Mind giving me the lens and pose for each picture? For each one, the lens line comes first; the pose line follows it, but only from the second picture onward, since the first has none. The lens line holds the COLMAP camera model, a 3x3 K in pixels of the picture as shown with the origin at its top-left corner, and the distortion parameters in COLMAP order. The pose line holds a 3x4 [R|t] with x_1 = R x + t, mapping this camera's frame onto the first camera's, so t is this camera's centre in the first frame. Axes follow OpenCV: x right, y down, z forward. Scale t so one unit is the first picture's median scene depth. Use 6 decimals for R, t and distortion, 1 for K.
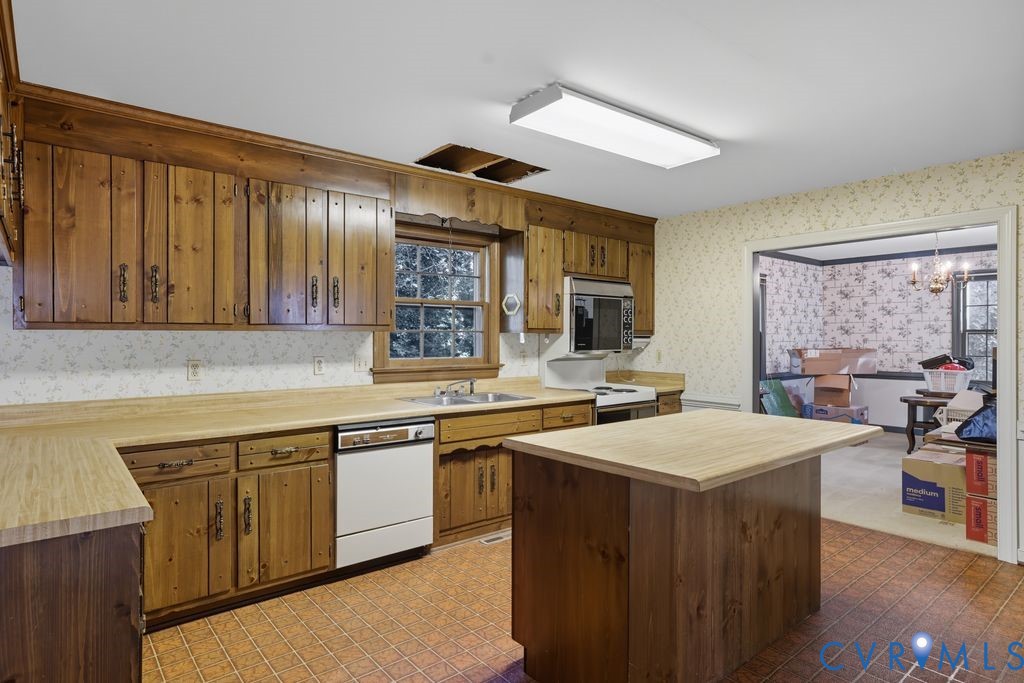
lens RADIAL K [[552.9, 0, 510.4], [0, 552.9, 329.0], [0, 0, 1]] dist [0.005189, 0.000277]
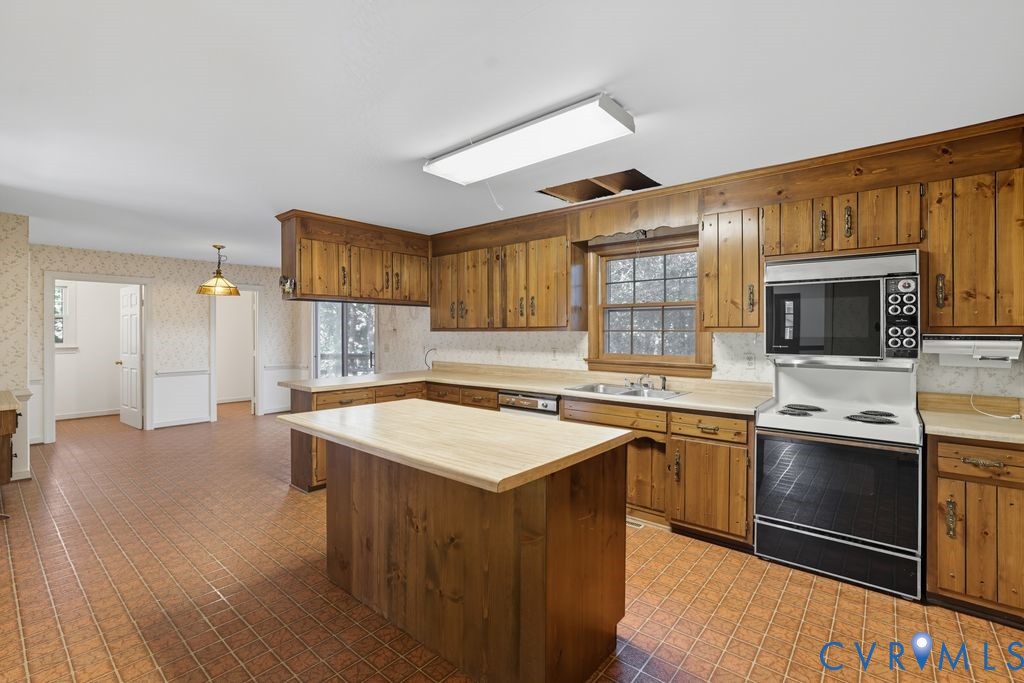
lens RADIAL K [[451.4, 0, 528.2], [0, 451.4, 332.1], [0, 0, 1]] dist [0.001612, 0.000352]
pose [[0.241017, -0.002163, -0.970518, 0.734716], [0.010228, 0.999948, 0.000311, 0.004378], [0.970467, -0.010002, 0.241027, 0.555637]]
